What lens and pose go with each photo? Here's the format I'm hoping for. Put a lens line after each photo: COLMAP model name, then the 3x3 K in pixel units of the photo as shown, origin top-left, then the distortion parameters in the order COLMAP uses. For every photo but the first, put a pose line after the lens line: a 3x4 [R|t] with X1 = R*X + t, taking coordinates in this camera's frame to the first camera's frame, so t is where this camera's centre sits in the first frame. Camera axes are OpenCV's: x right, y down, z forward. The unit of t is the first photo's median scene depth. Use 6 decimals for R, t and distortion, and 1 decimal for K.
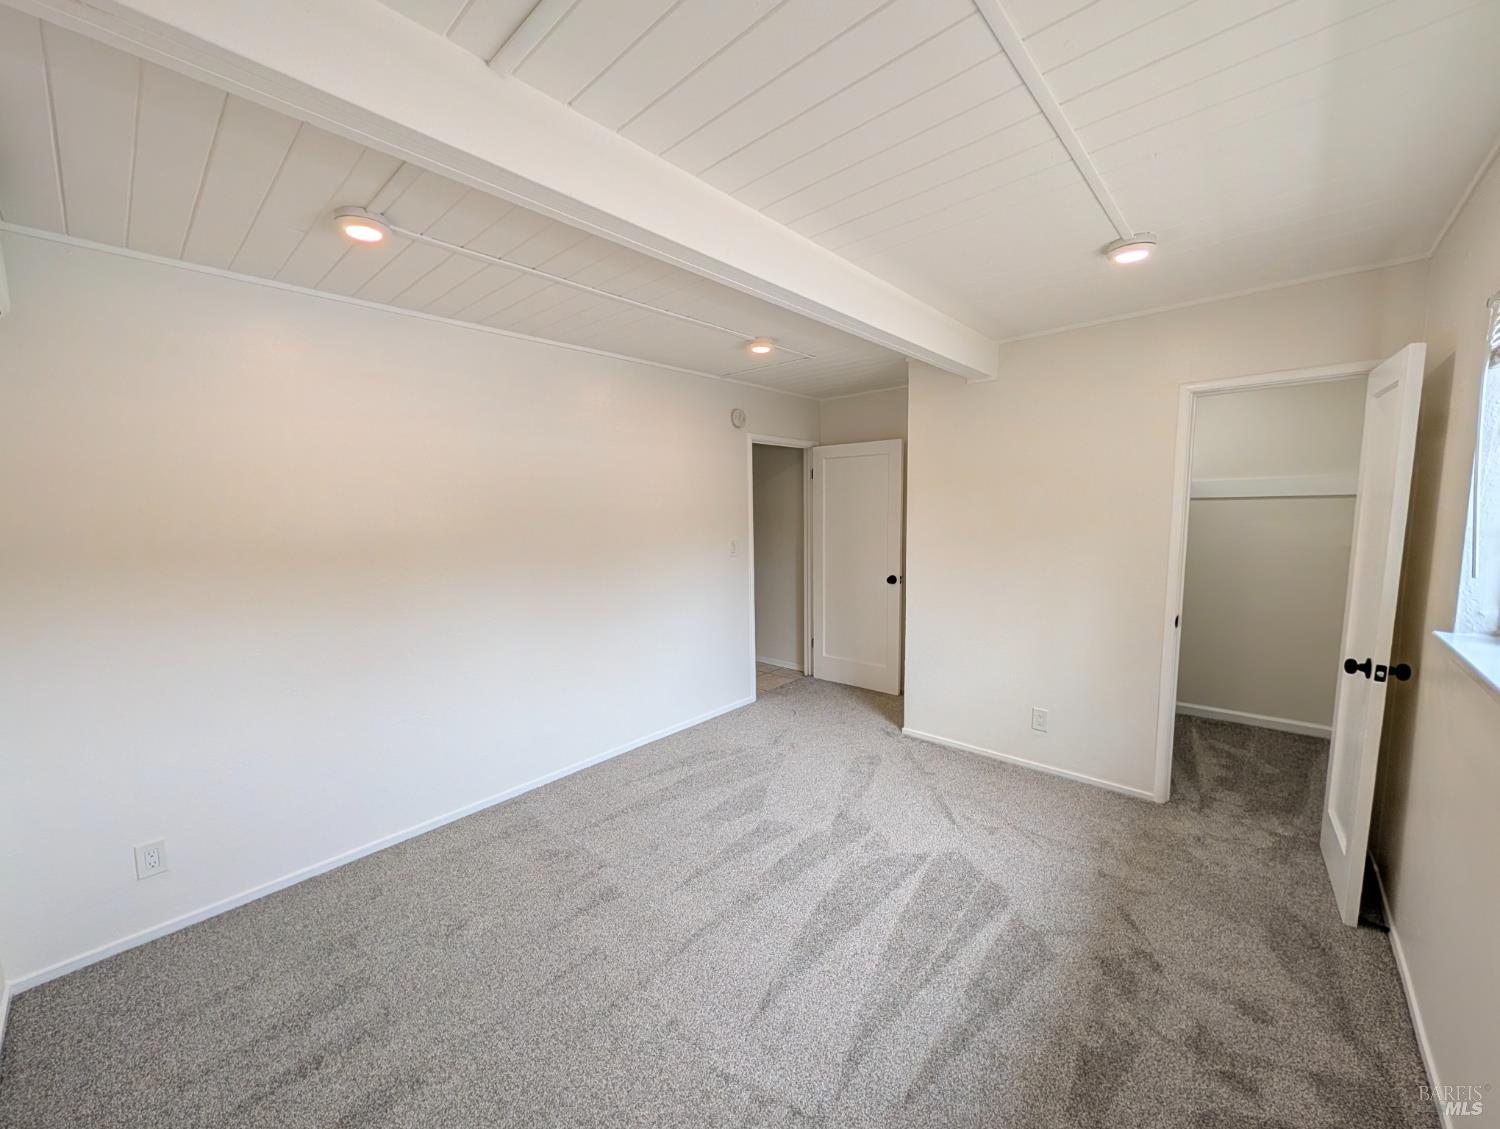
lens RADIAL K [[576.2, 0, 745.1], [0, 576.2, 563.9], [0, 0, 1]] dist [0.001678, 0.000092]
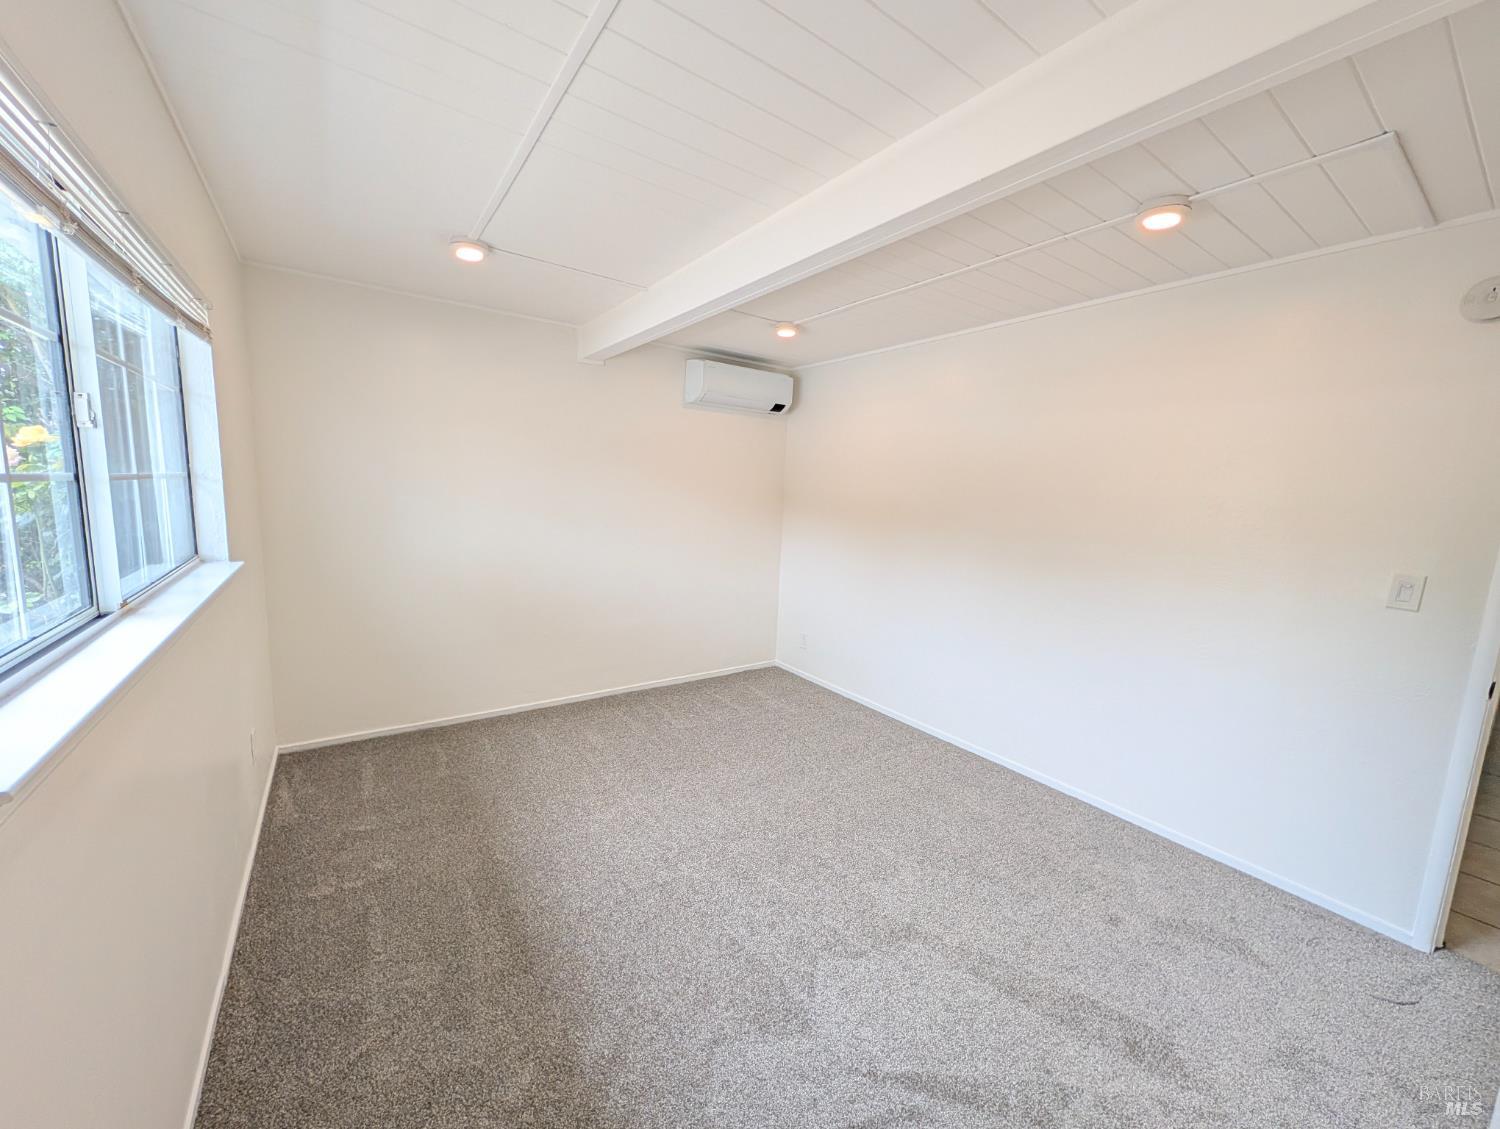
lens RADIAL K [[576.2, 0, 743.9], [0, 576.2, 564.9], [0, 0, 1]] dist [0.001678, 0.000092]
pose [[-0.215552, 0.142171, -0.966087, 0.846237], [-0.133975, 0.975683, 0.173475, -0.092367], [0.967258, 0.166824, -0.191263, 0.887272]]
